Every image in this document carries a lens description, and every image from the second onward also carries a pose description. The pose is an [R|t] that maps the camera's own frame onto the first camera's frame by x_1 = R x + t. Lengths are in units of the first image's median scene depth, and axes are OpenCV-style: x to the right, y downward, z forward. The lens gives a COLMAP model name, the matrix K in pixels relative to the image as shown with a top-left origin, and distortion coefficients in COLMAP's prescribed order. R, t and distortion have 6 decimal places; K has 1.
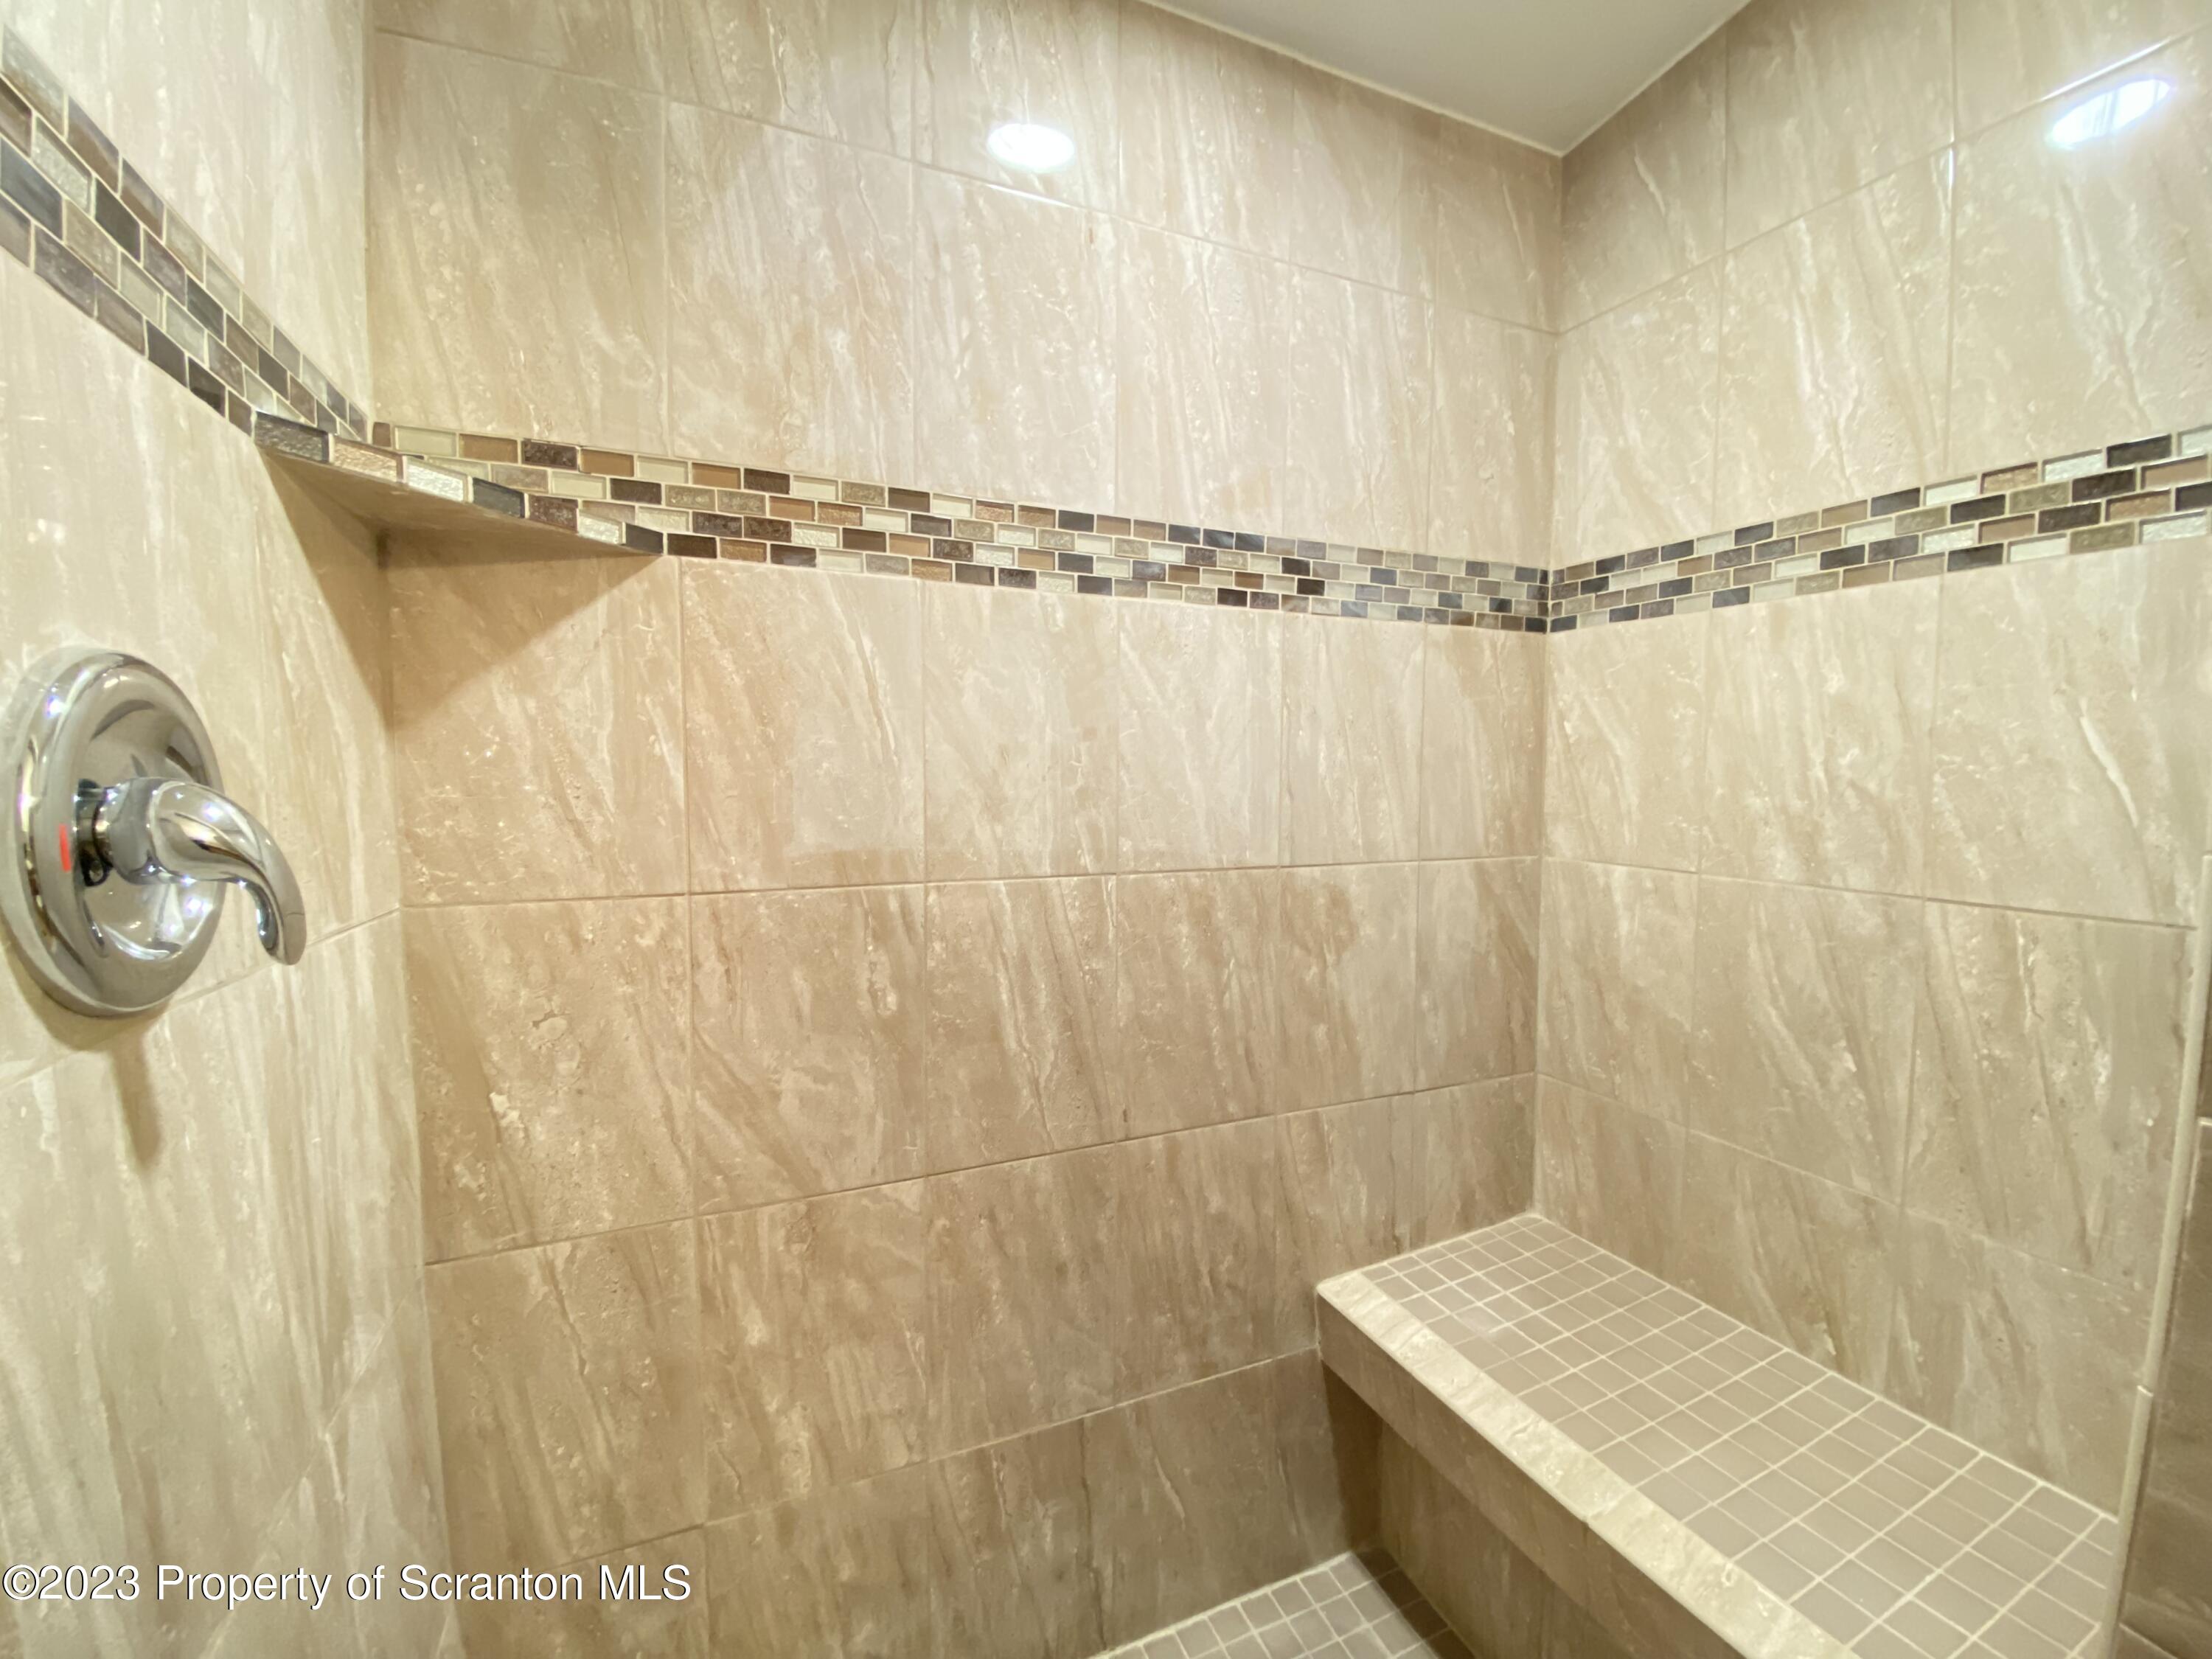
lens RADIAL K [[887.4, 0, 1106.0], [0, 887.4, 829.5], [0, 0, 1]] dist [0.029472, -0.026601]
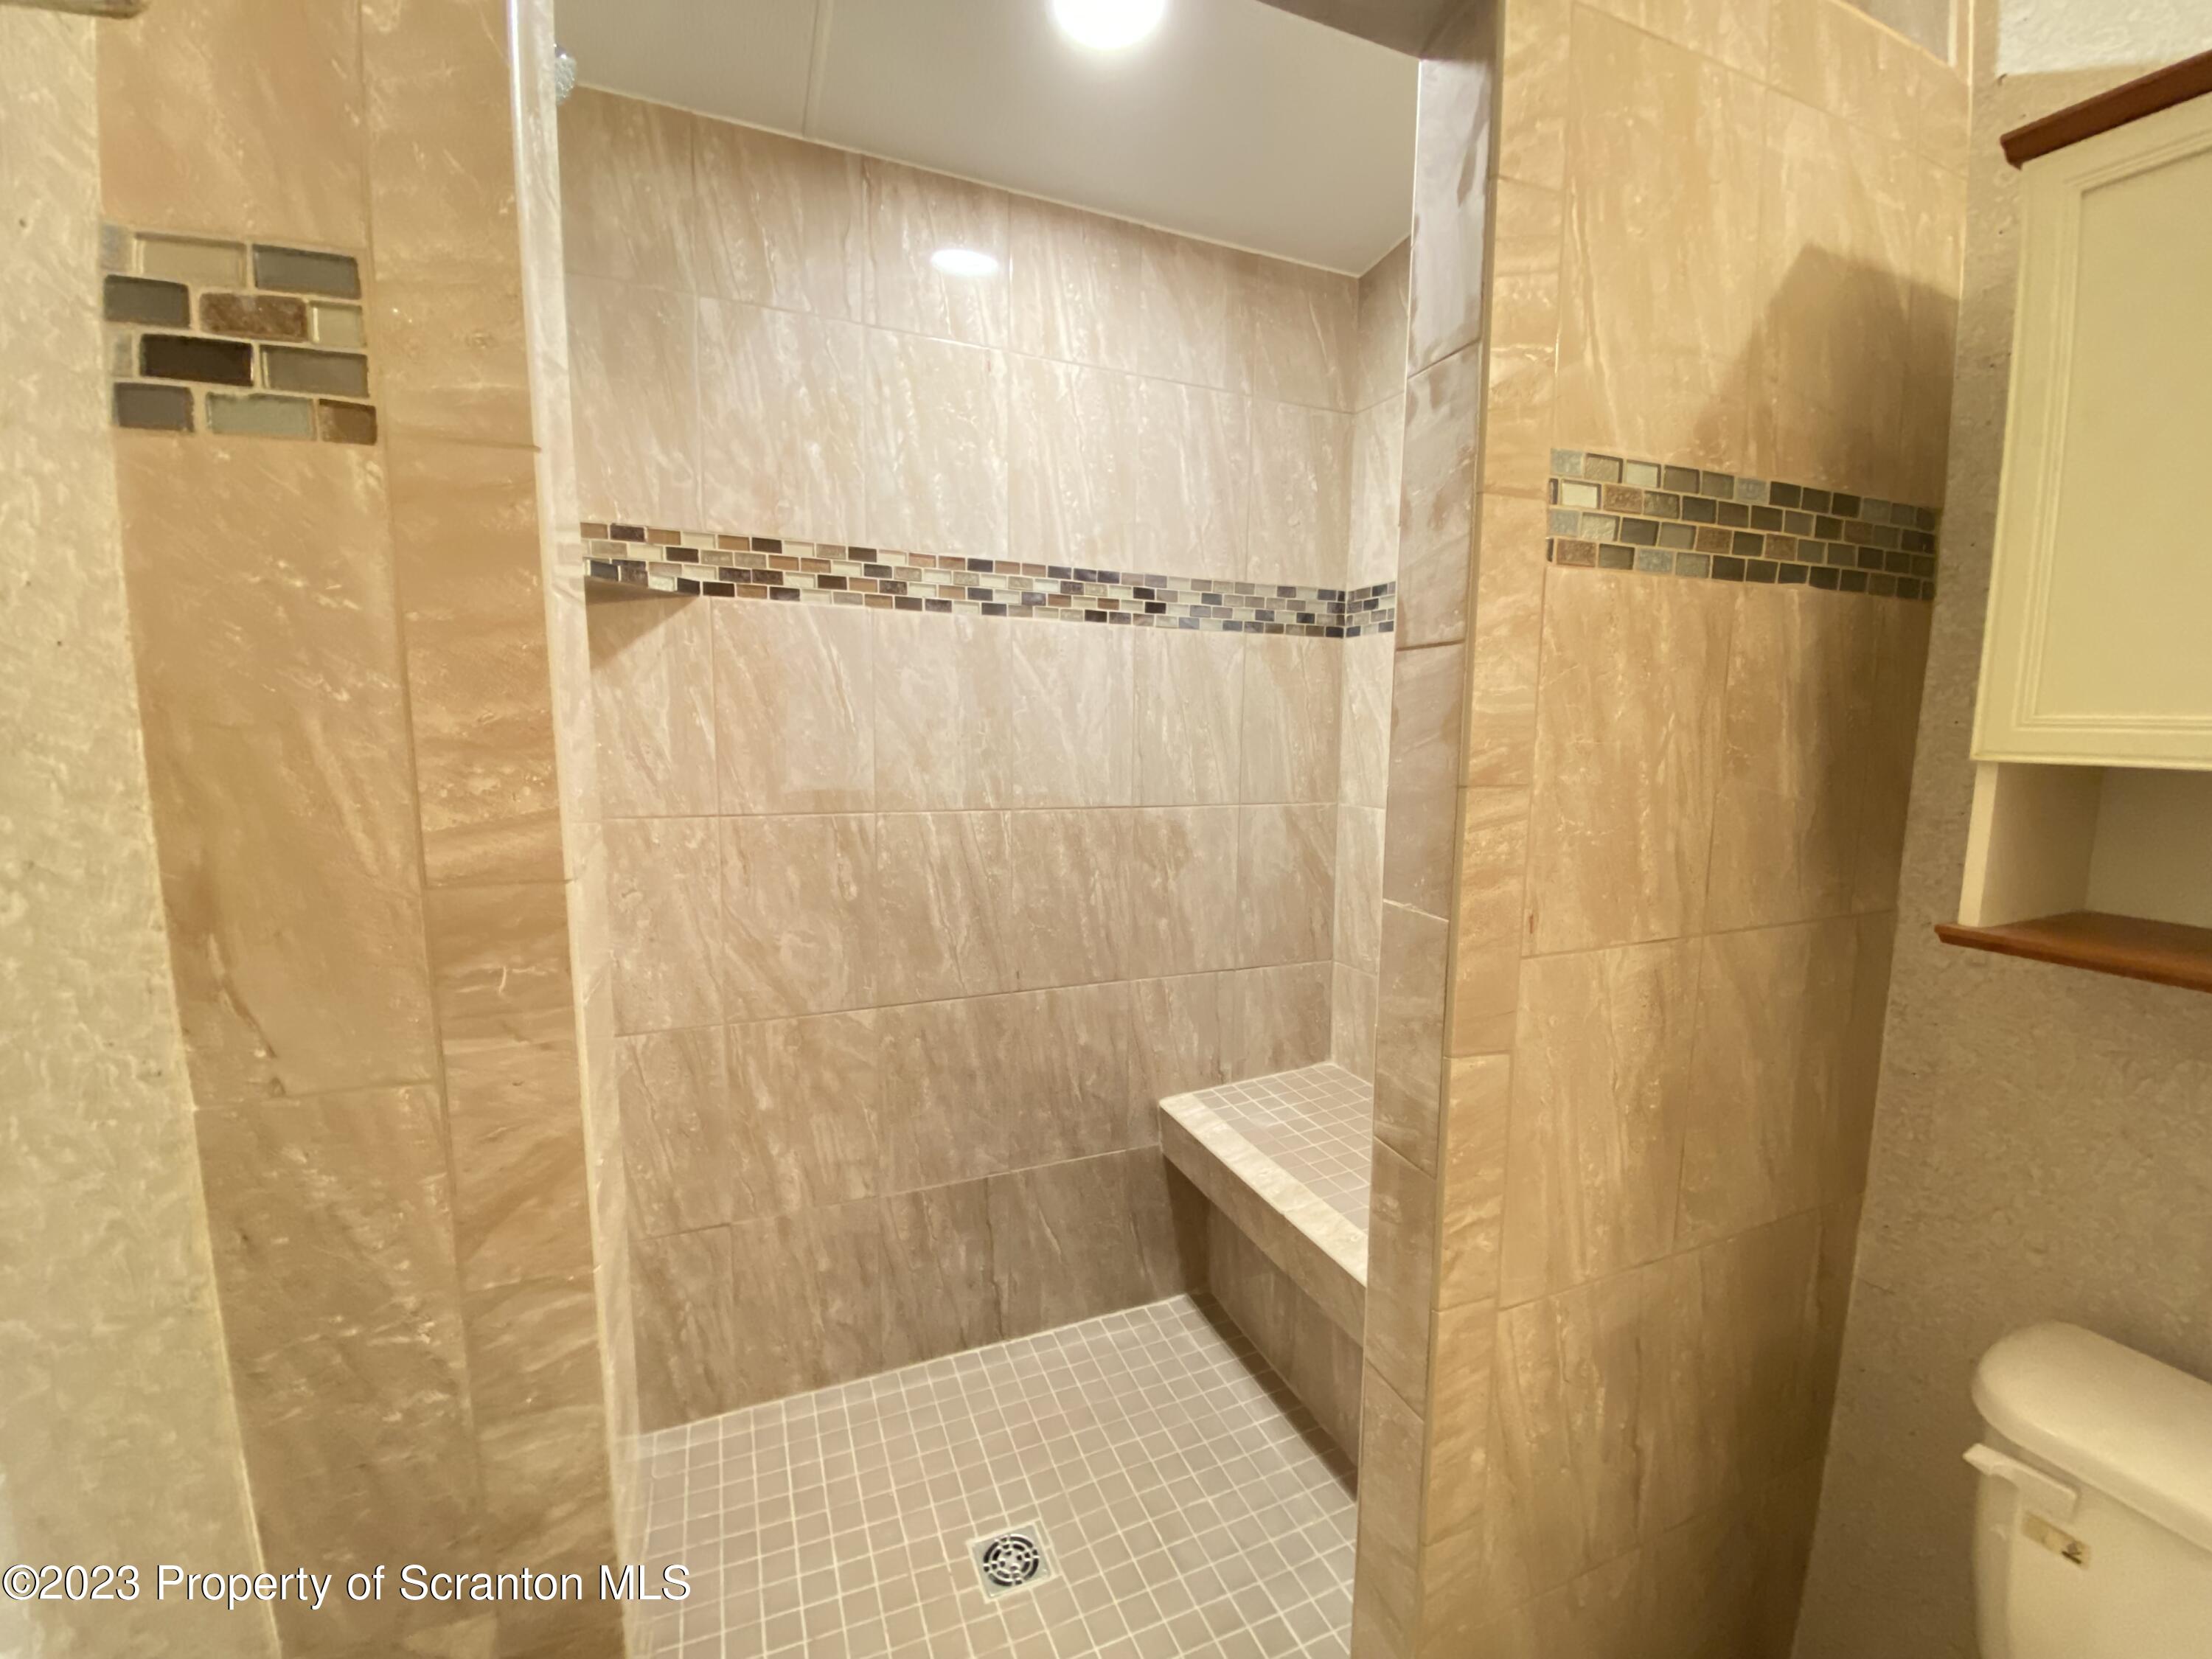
lens RADIAL K [[888.3, 0, 1107.6], [0, 888.3, 829.0], [0, 0, 1]] dist [0.049427, -0.039082]
pose [[0.999924, 0.010198, -0.006906, 0.189491], [-0.009873, 0.998911, 0.045599, 0.015468], [0.007363, -0.045528, 0.998936, -0.477106]]
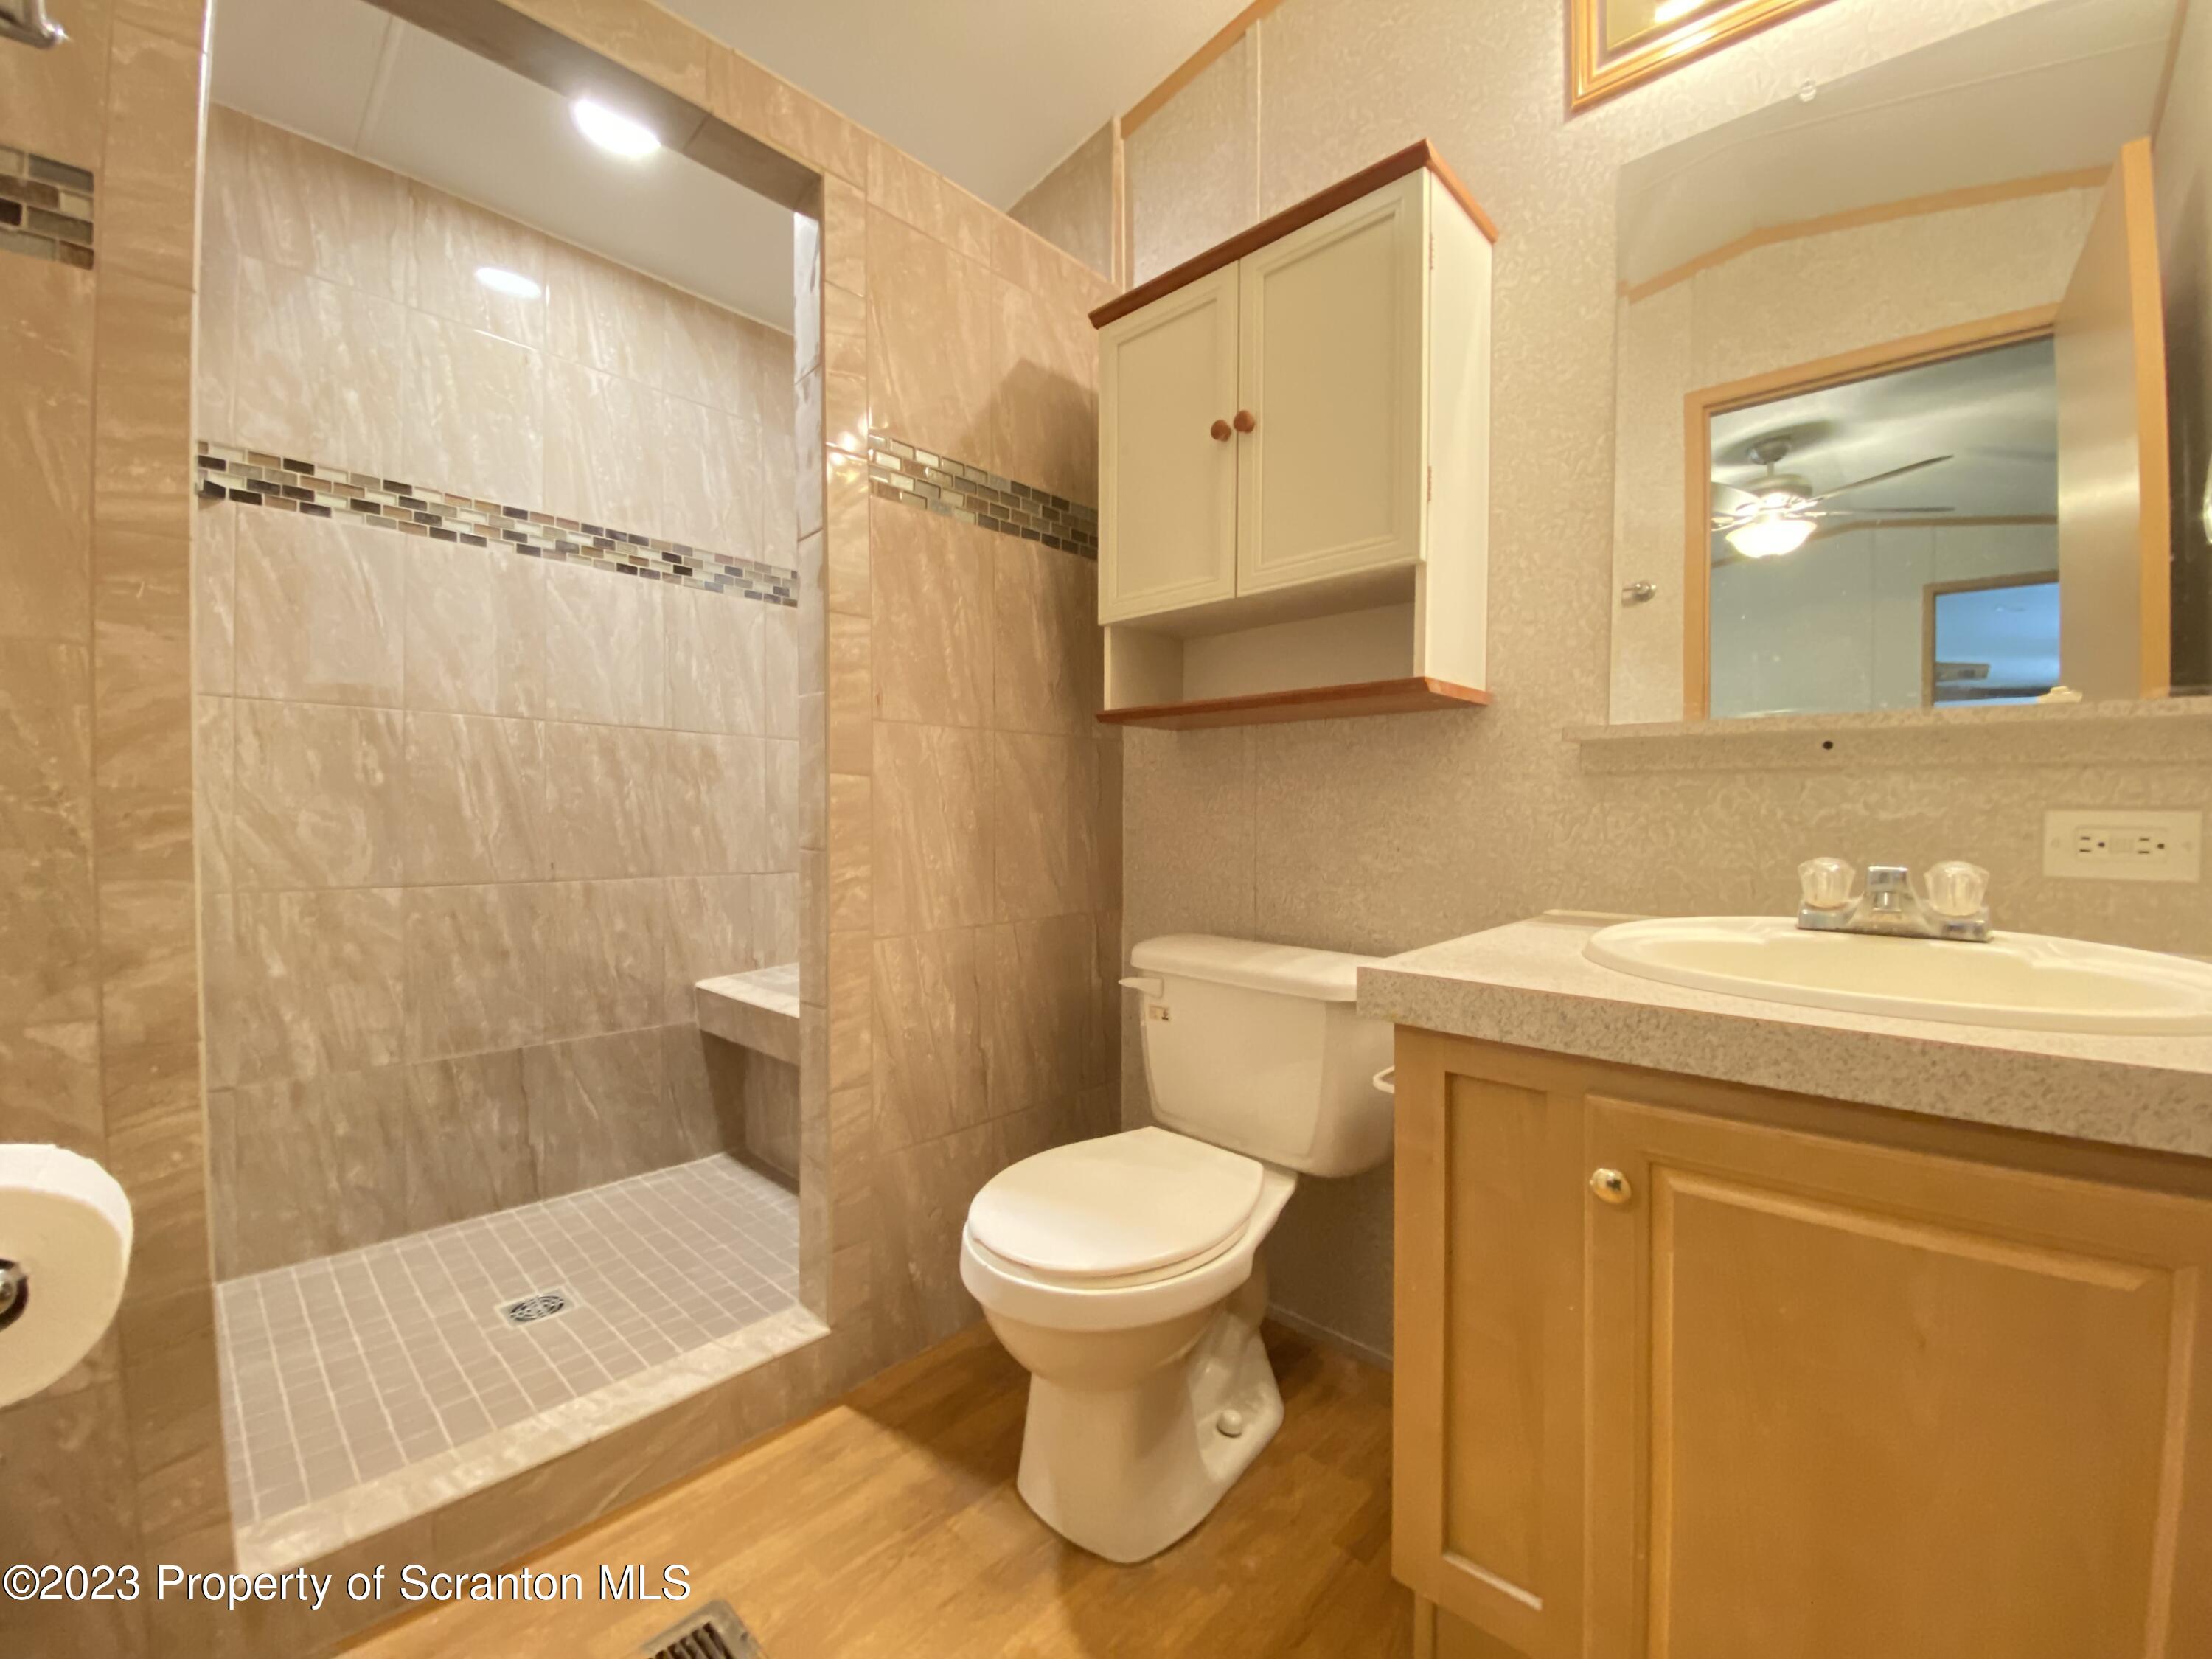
lens RADIAL K [[897.3, 0, 1106.0], [0, 897.3, 829.5], [0, 0, 1]] dist [0.009969, -0.015489]
pose [[0.918194, -0.003263, 0.396117, 0.331151], [0.026582, 0.998220, -0.053395, 0.399312], [-0.395238, 0.059557, 0.916646, -1.039676]]
